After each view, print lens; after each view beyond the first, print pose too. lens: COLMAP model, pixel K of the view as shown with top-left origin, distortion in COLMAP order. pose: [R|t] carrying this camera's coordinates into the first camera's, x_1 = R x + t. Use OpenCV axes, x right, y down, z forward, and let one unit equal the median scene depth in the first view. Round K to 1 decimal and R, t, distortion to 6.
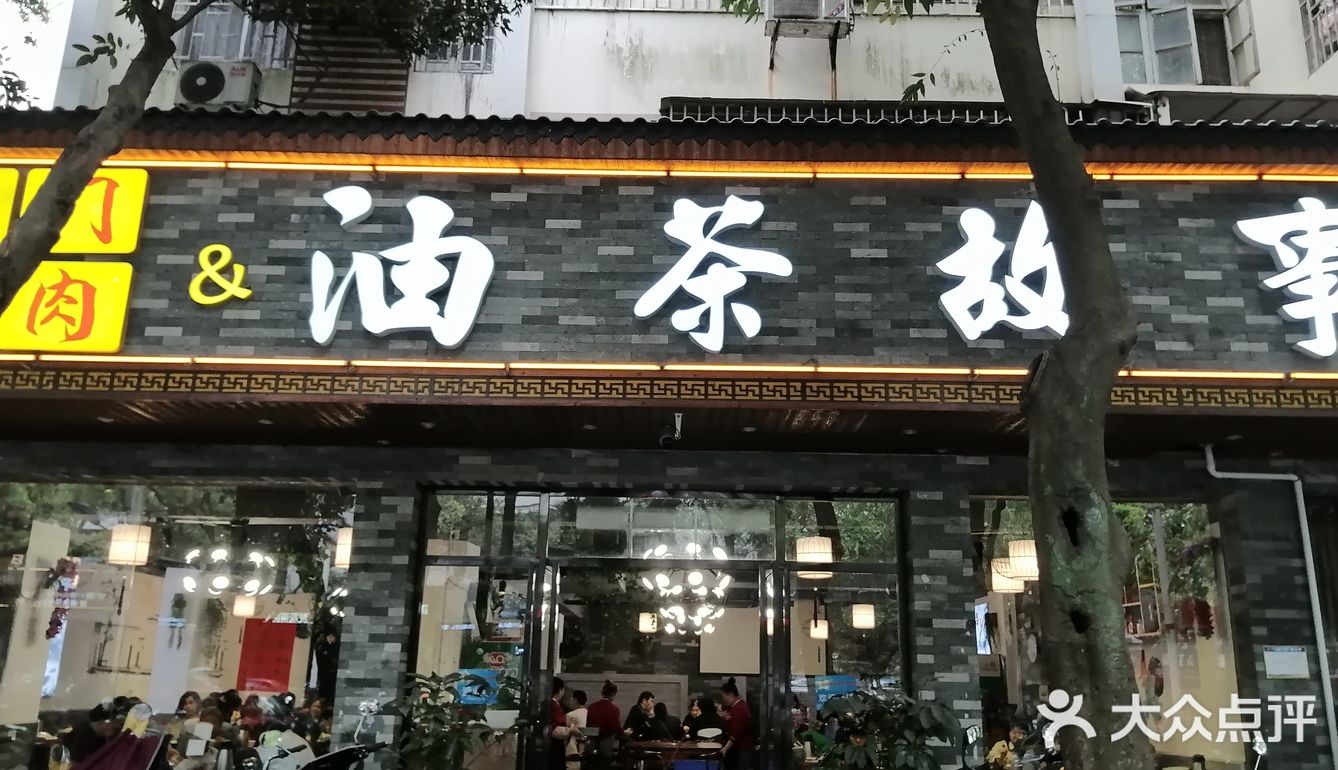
lens RADIAL K [[1008.5, 0, 670.2], [0, 1008.5, 378.6], [0, 0, 1]] dist [0.077657, -0.146804]
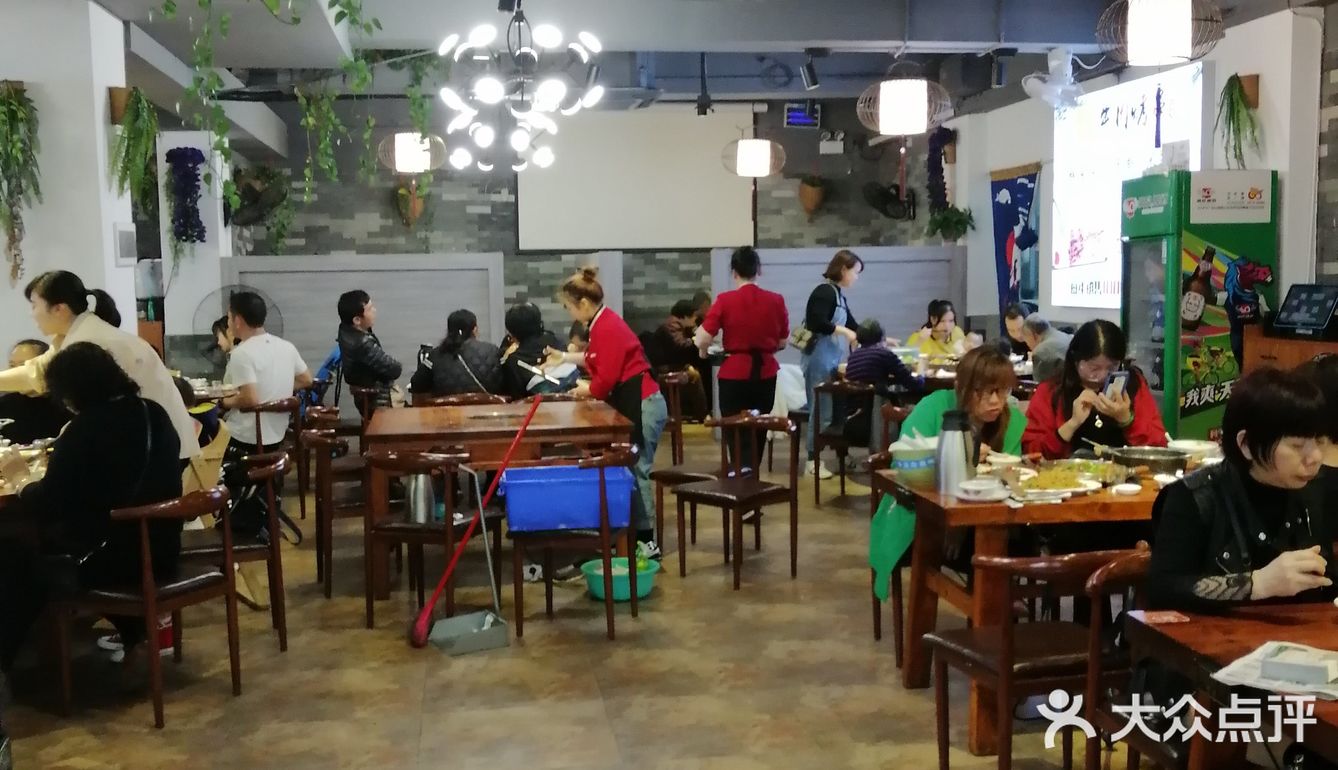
lens RADIAL K [[1486.7, 0, 669.0], [0, 1486.7, 385.0], [0, 0, 1]] dist [0.101554, -0.020287]
pose [[0.989079, -0.045205, 0.140286, -0.007284], [-0.008613, 0.932449, 0.361199, 0.105164], [-0.147137, -0.358462, 0.921876, 0.347409]]
